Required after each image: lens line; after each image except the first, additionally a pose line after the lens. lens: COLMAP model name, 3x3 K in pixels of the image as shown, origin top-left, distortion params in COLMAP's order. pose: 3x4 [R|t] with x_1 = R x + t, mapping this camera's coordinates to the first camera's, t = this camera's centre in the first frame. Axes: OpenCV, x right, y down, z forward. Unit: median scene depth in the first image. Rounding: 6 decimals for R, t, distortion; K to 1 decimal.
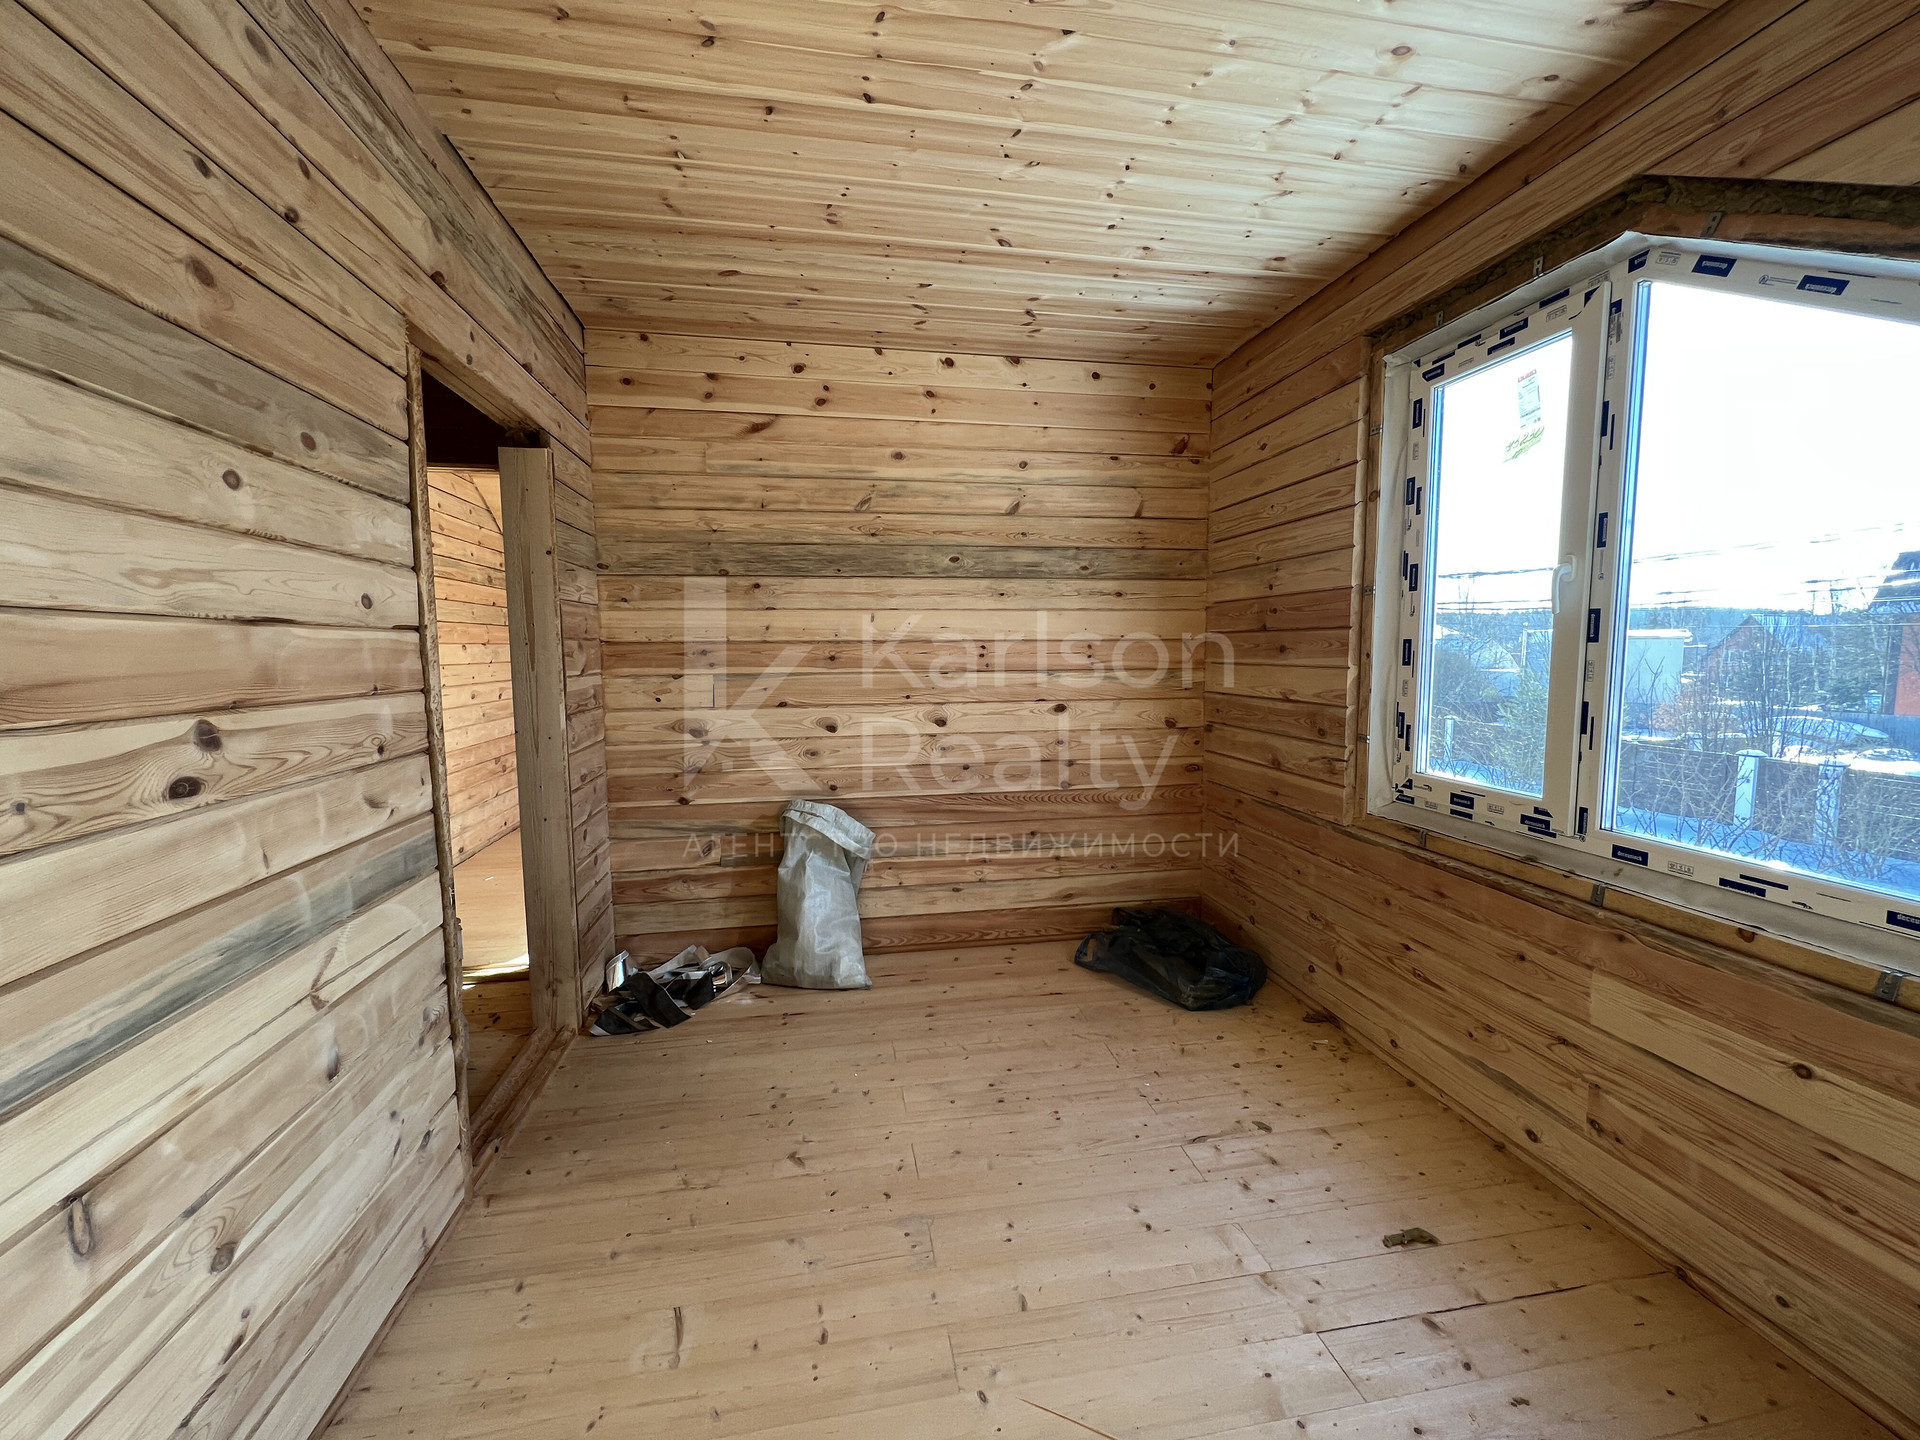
lens RADIAL K [[764.5, 0, 961.0], [0, 764.5, 720.9], [0, 0, 1]] dist [-0.004122, 0.000377]
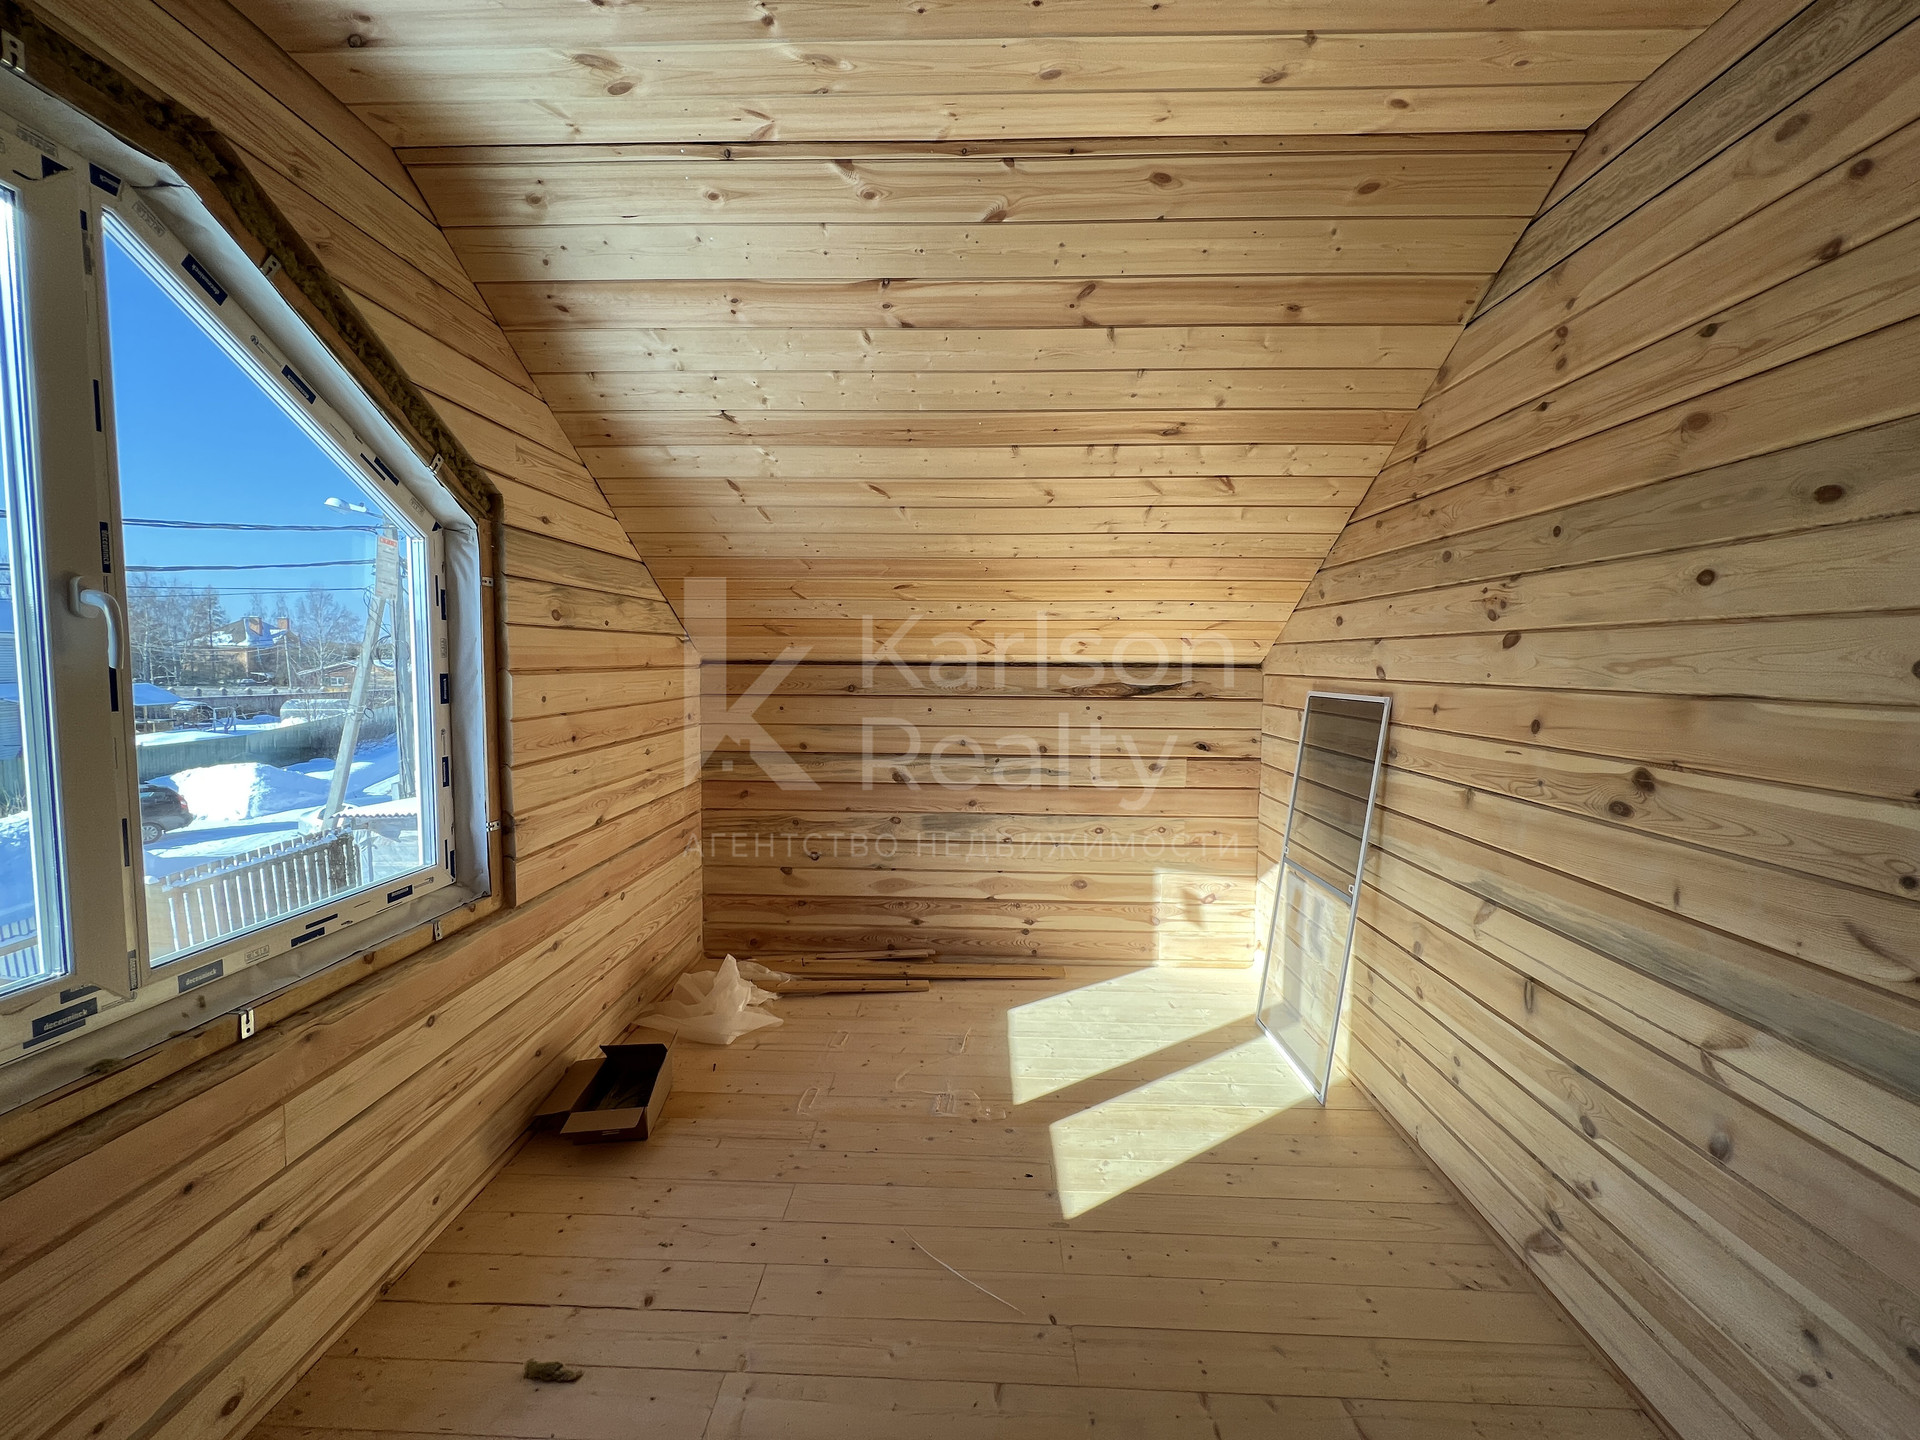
lens RADIAL K [[764.5, 0, 956.6], [0, 764.5, 712.4], [0, 0, 1]] dist [-0.004122, 0.000377]
pose [[-0.976199, -0.015790, 0.216301, -0.079140], [0.017972, 0.988026, 0.153238, -0.306582], [-0.216131, 0.153478, -0.964226, 2.376261]]
